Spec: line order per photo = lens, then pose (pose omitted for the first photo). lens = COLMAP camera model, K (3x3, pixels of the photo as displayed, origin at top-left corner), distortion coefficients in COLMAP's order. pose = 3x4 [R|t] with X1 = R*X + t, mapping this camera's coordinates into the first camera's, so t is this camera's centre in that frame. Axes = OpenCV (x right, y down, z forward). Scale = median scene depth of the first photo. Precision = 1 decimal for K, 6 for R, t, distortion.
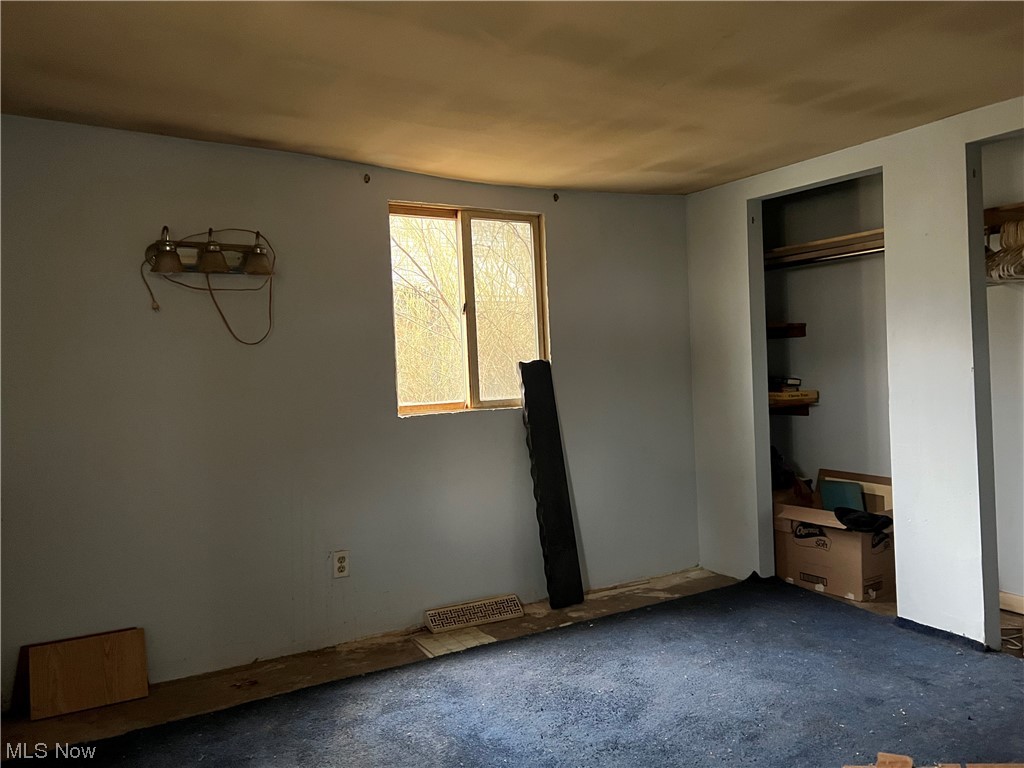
lens RADIAL K [[789.5, 0, 513.0], [0, 789.5, 382.6], [0, 0, 1]] dist [0.045286, -0.009998]
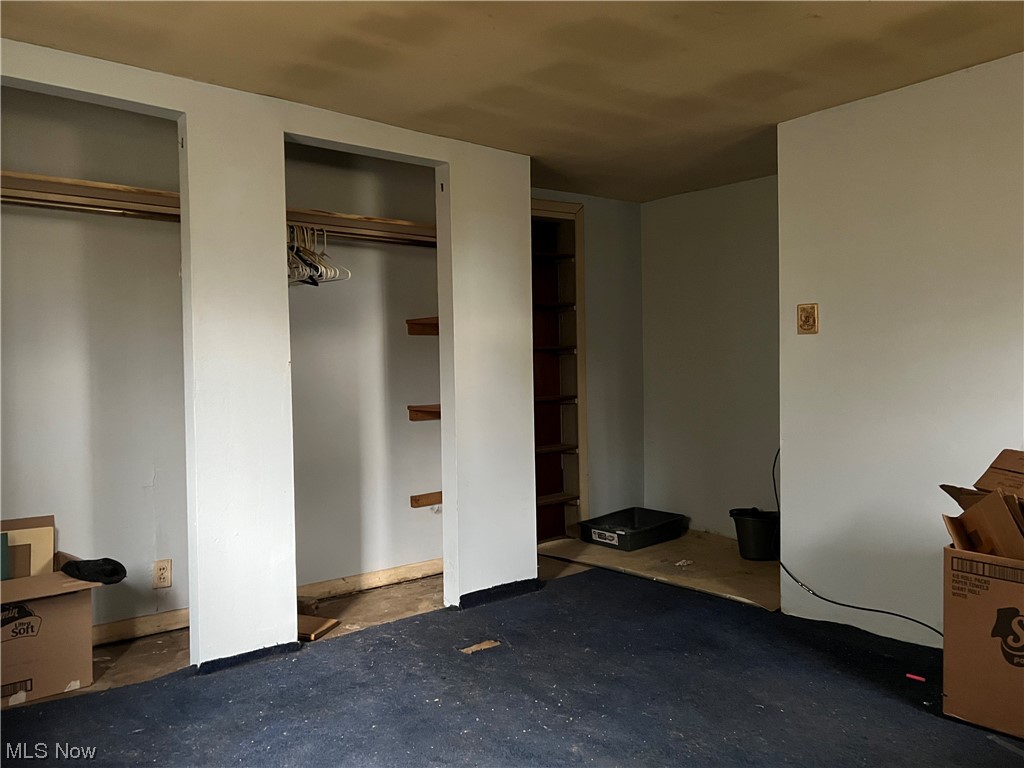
lens RADIAL K [[789.5, 0, 512.9], [0, 789.5, 384.0], [0, 0, 1]] dist [0.045286, -0.009998]
pose [[-0.162882, 0.014320, 0.986542, -0.424136], [0.039705, 0.999180, -0.007948, 0.027209], [-0.985846, 0.037876, -0.163317, 0.886416]]
